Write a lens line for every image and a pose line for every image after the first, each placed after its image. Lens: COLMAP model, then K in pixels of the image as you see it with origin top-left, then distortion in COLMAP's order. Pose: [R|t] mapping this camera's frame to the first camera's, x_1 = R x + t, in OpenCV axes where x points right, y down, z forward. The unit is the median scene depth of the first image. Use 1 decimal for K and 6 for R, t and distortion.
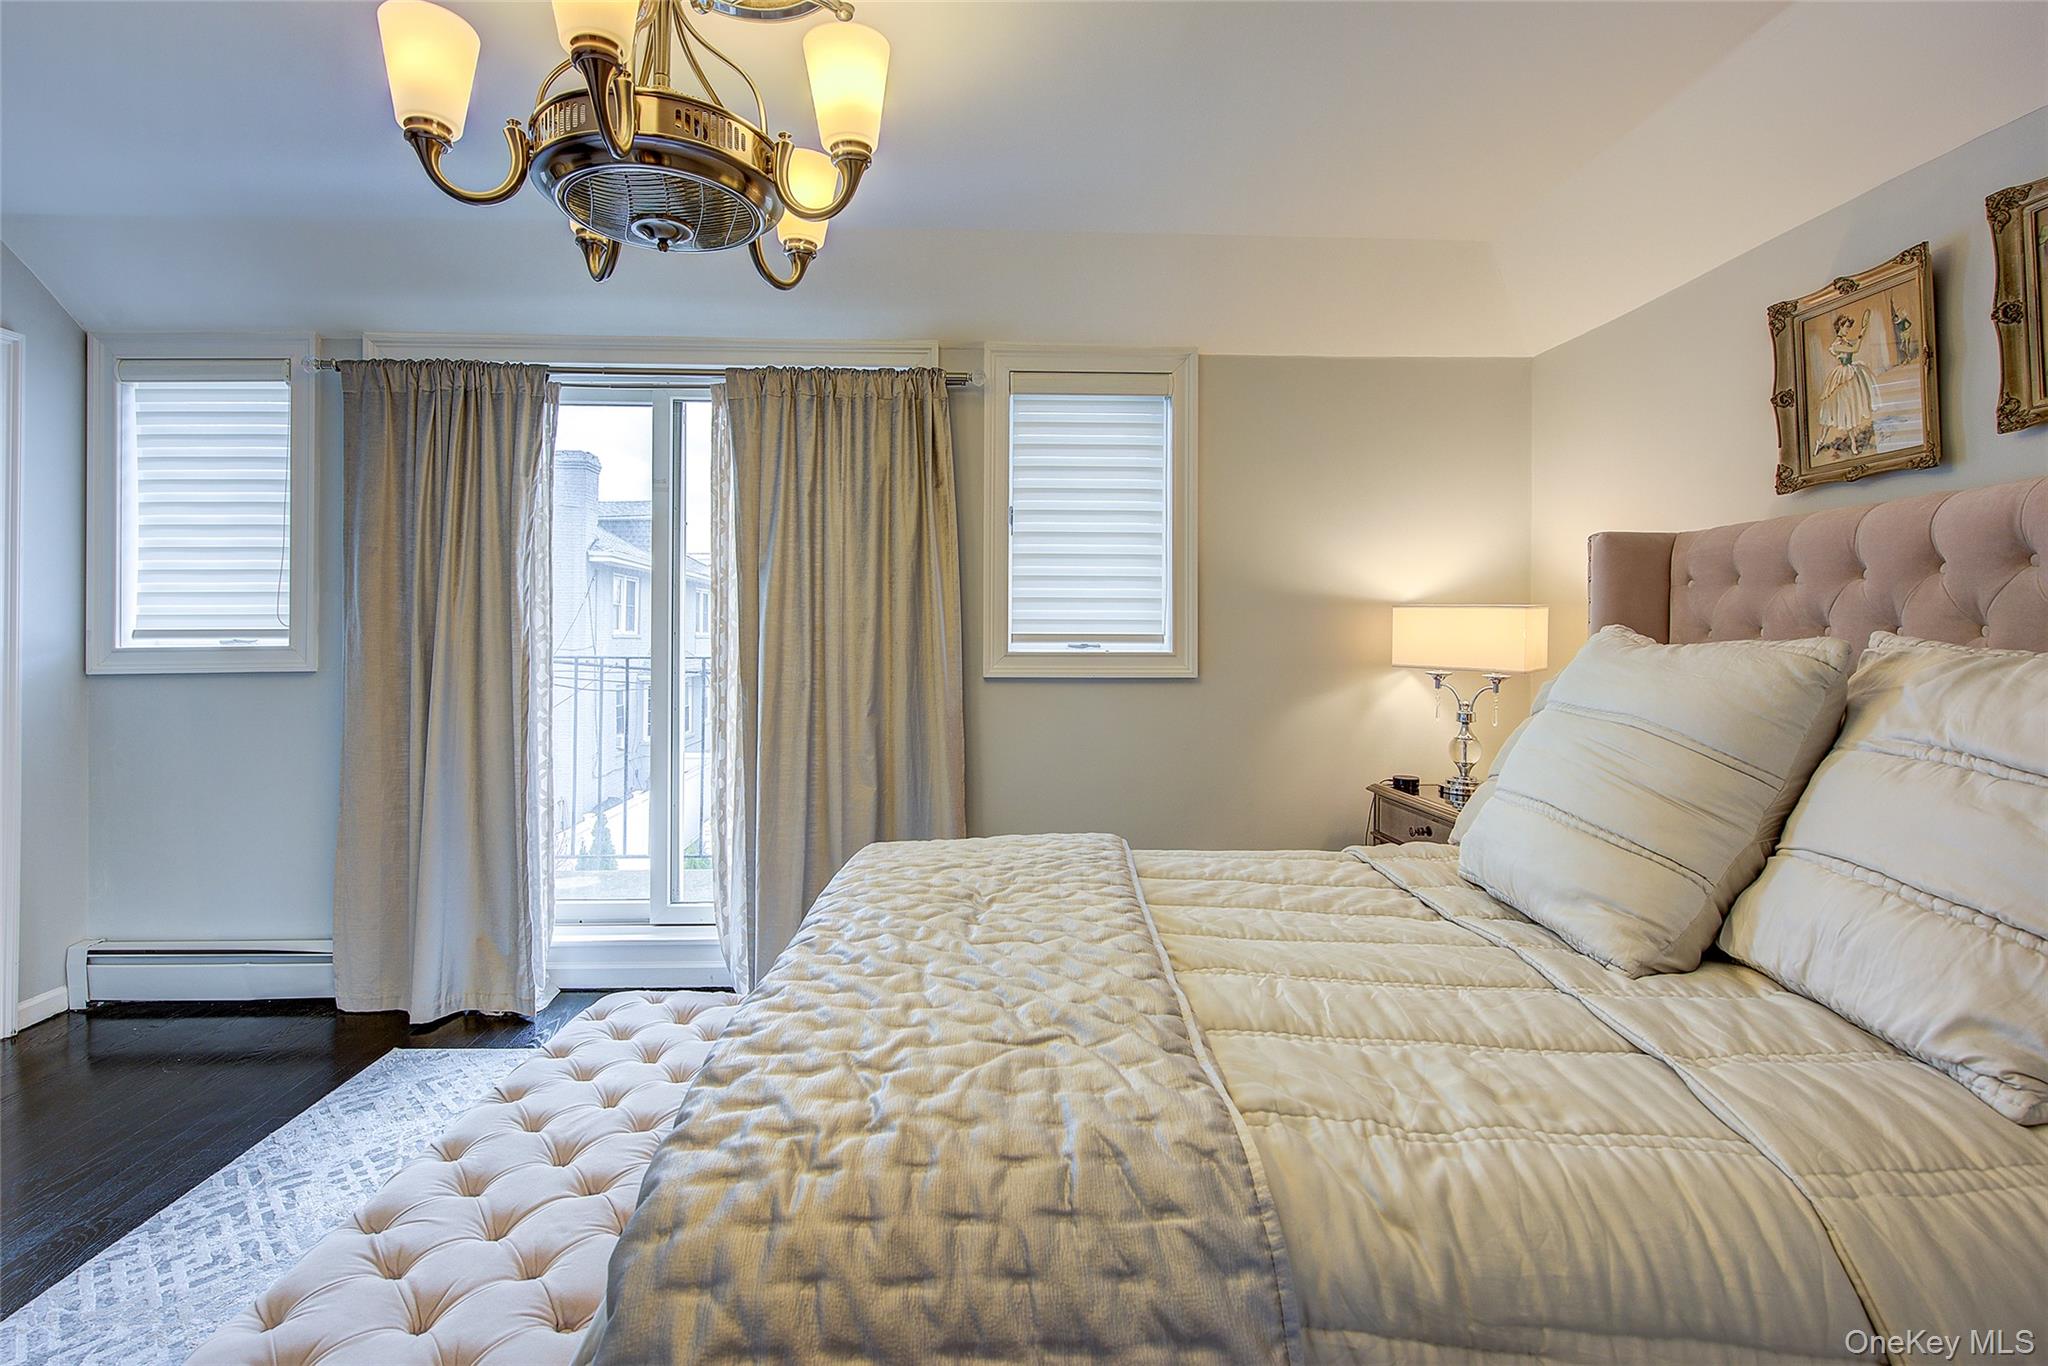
lens RADIAL K [[929.0, 0, 1026.8], [0, 929.0, 641.0], [0, 0, 1]] dist [0.001116, -0.000056]
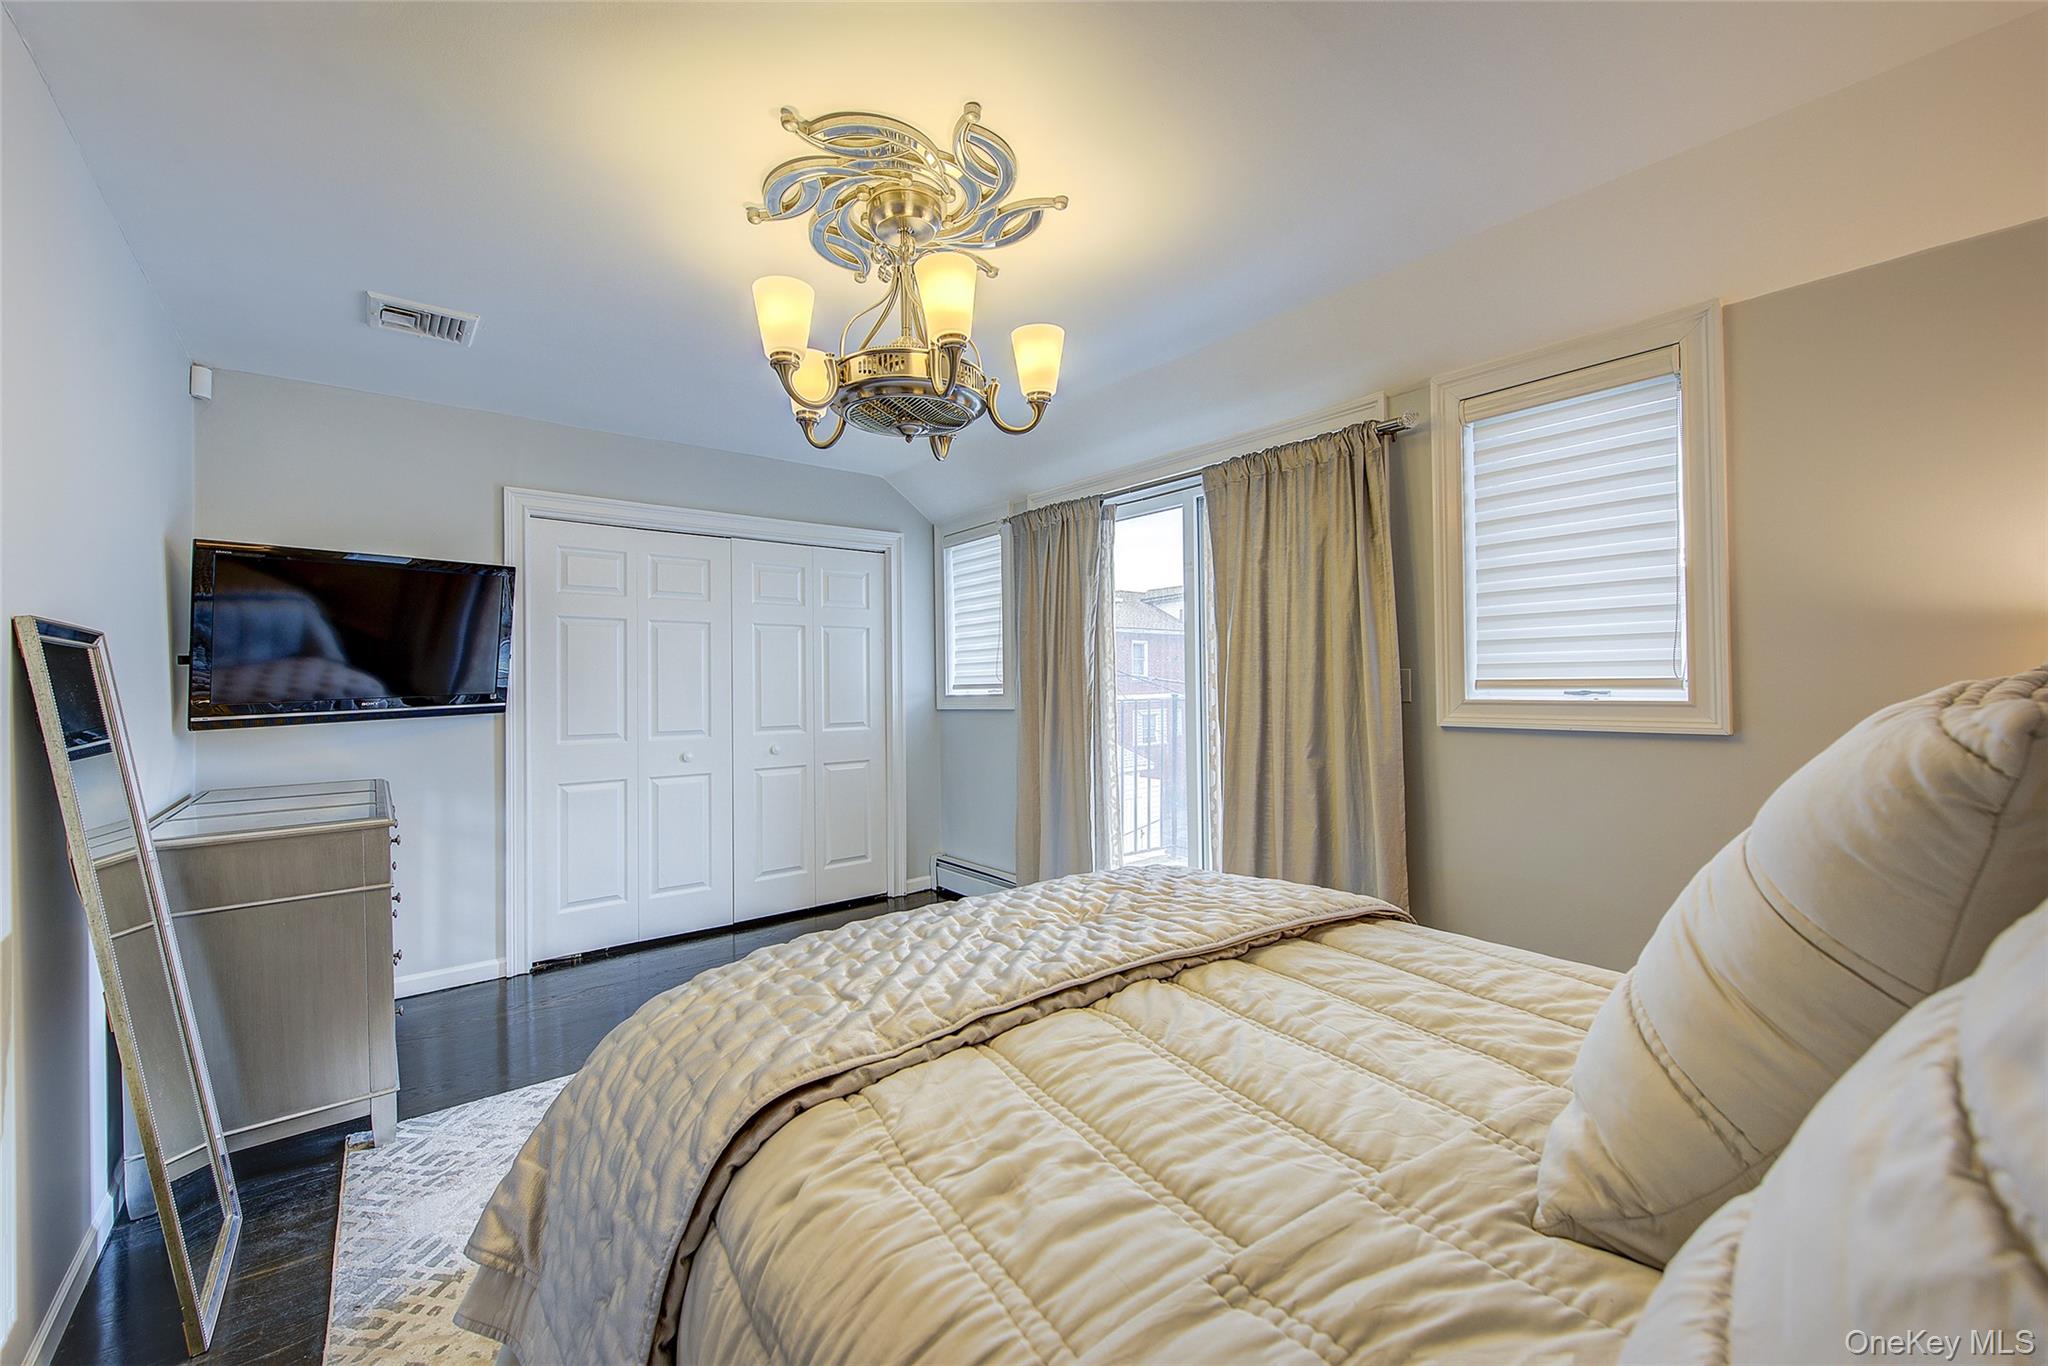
lens RADIAL K [[804.0, 0, 1024.0], [0, 804.0, 683.0], [0, 0, 1]] dist [-0.001068, -0.000161]
pose [[0.612378, -0.010802, -0.790492, 0.358928], [0.011561, 0.999922, -0.004707, -0.006539], [0.790481, -0.006257, 0.612455, 0.156654]]
